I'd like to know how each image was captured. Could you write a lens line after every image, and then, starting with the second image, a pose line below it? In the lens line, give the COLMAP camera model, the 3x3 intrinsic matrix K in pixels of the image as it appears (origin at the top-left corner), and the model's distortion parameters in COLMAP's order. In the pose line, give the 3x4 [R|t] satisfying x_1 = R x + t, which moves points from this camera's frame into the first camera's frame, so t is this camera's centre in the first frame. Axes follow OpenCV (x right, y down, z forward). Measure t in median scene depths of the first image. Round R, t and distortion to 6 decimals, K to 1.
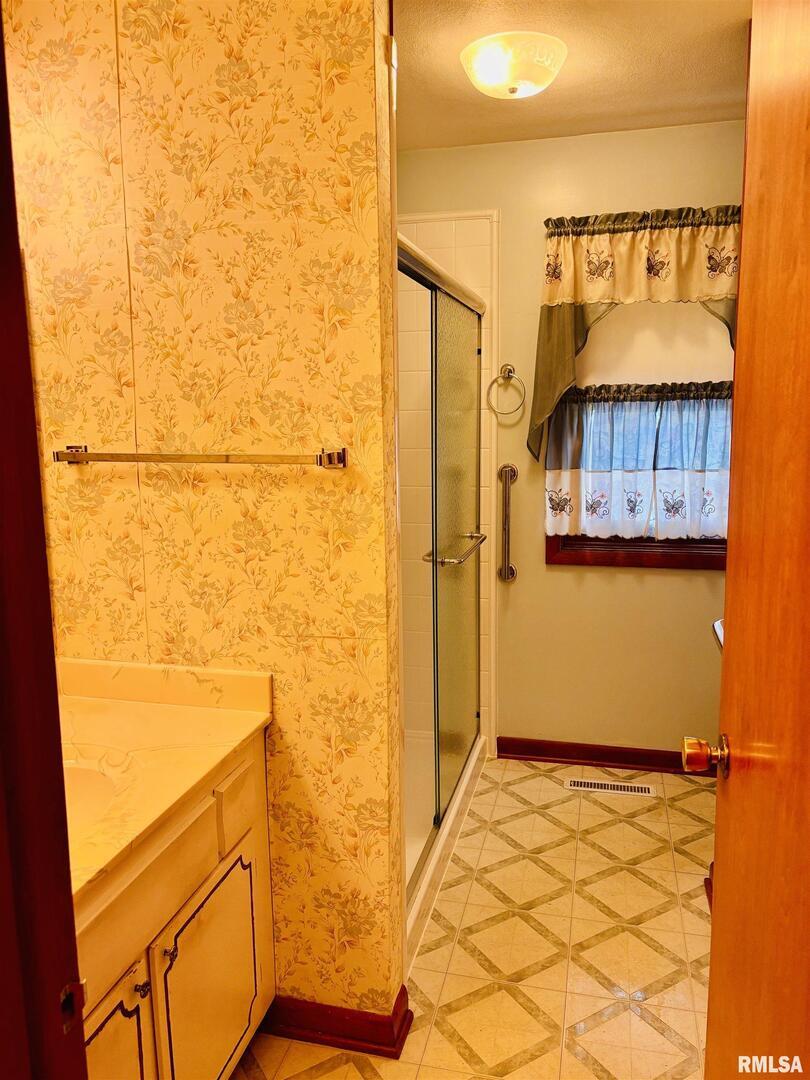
lens RADIAL K [[830.5, 0, 406.4], [0, 830.5, 547.3], [0, 0, 1]] dist [0.062021, -0.060304]
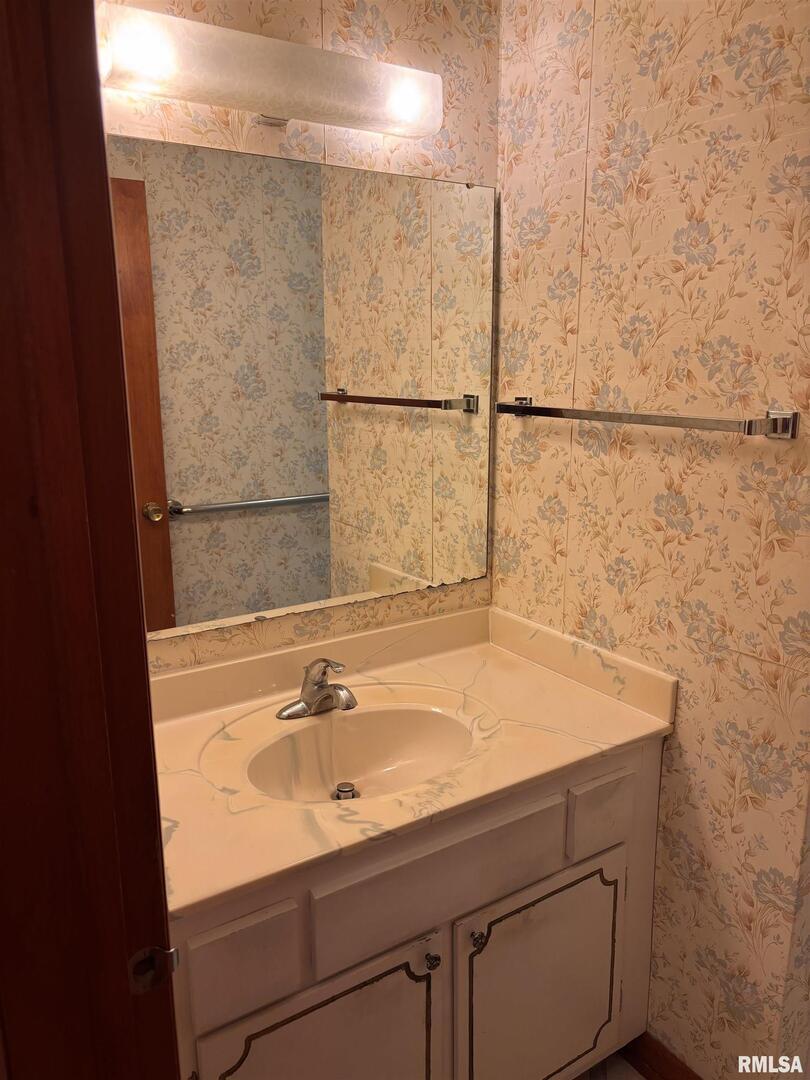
lens RADIAL K [[824.8, 0, 408.4], [0, 824.8, 553.9], [0, 0, 1]] dist [0.057225, -0.059682]
pose [[0.731033, 0.164794, -0.662144, 0.177127], [-0.113001, 0.986237, 0.120698, -0.044084], [0.672921, -0.013411, 0.739593, 0.206004]]
